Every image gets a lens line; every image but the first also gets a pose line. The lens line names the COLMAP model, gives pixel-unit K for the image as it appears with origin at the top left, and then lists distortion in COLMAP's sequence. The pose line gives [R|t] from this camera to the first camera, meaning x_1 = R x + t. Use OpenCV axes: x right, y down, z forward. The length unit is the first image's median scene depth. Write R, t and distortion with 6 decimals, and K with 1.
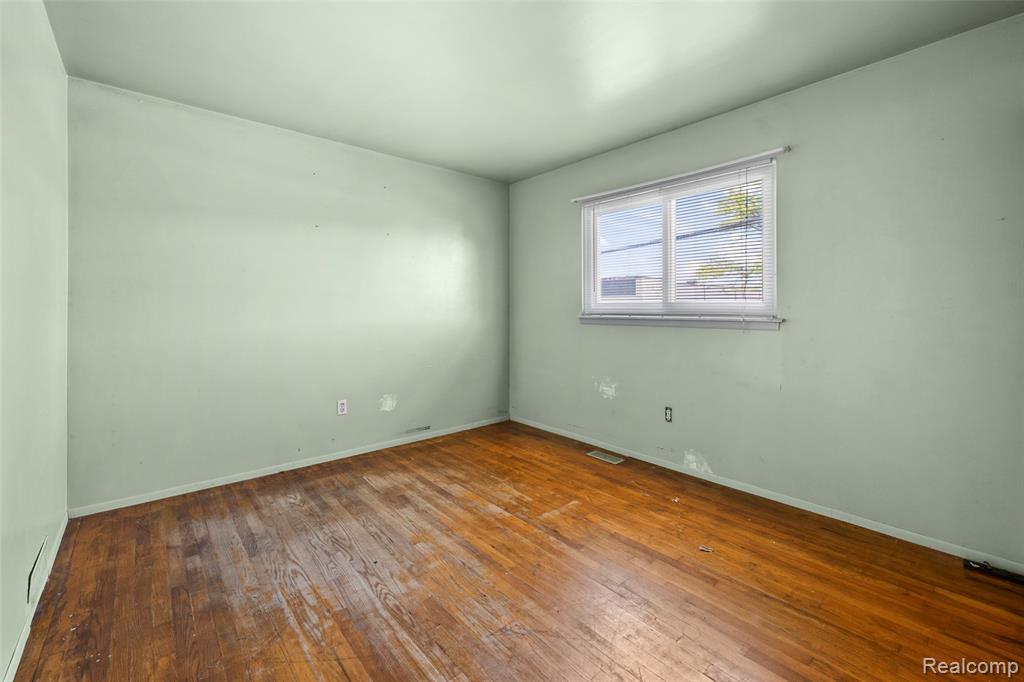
lens RADIAL K [[425.1, 0, 513.0], [0, 425.1, 317.9], [0, 0, 1]] dist [0.002650, 0.000274]
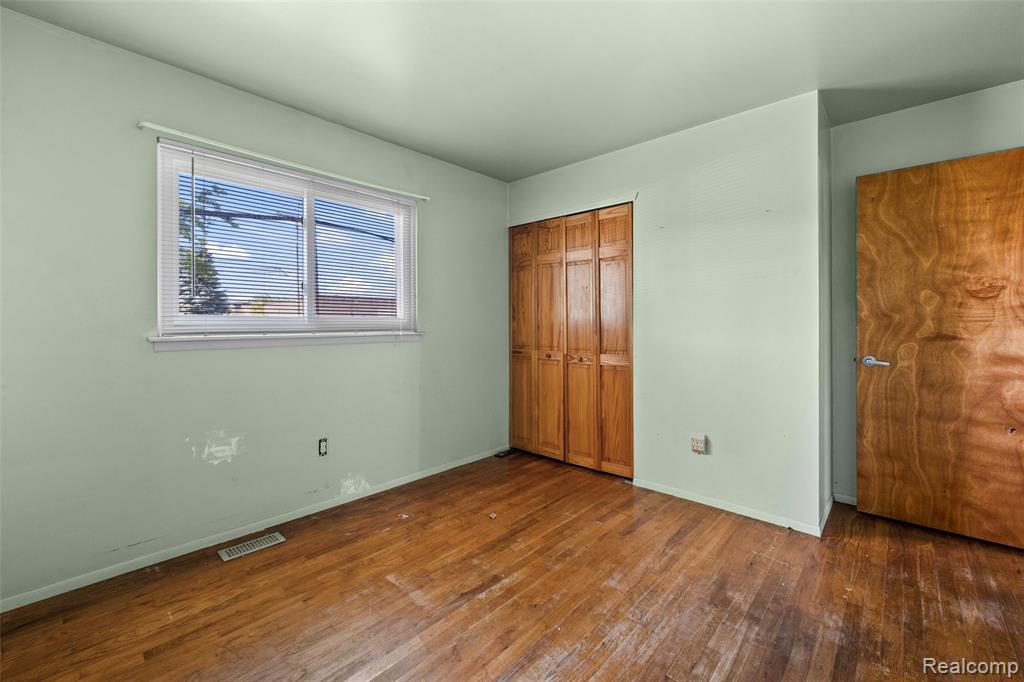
lens RADIAL K [[415.3, 0, 509.4], [0, 415.3, 326.3], [0, 0, 1]] dist [0.000943, 0.000172]
pose [[-0.089990, -0.007642, 0.995913, -0.560732], [0.023934, 0.999665, 0.009833, -0.018822], [-0.995655, 0.024721, -0.089777, 0.770345]]
